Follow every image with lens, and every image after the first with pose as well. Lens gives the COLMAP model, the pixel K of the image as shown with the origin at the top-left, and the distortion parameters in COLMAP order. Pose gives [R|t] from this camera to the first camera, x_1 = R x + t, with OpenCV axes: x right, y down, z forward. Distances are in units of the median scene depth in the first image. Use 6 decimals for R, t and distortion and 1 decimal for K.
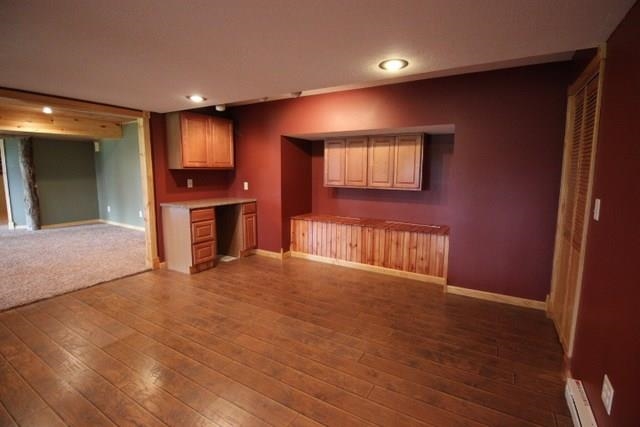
lens RADIAL K [[302.5, 0, 324.9], [0, 302.5, 212.9], [0, 0, 1]] dist [-0.005097, -0.007414]
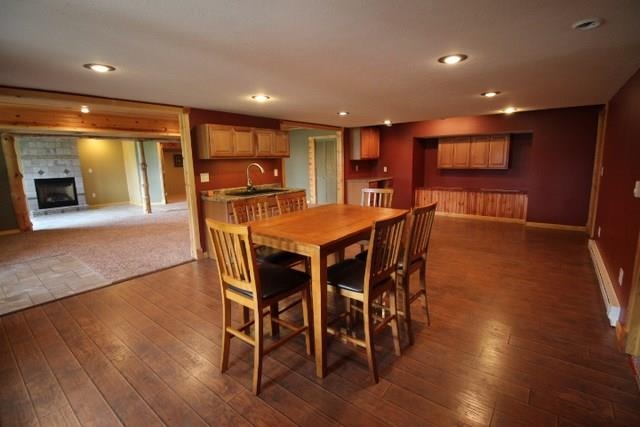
lens RADIAL K [[302.5, 0, 323.0], [0, 302.5, 216.6], [0, 0, 1]] dist [-0.005097, -0.007414]
pose [[0.991382, -0.003833, -0.130944, -0.437593], [0.009435, 0.999065, 0.042183, 0.101702], [0.130660, -0.043055, 0.990492, -0.722003]]
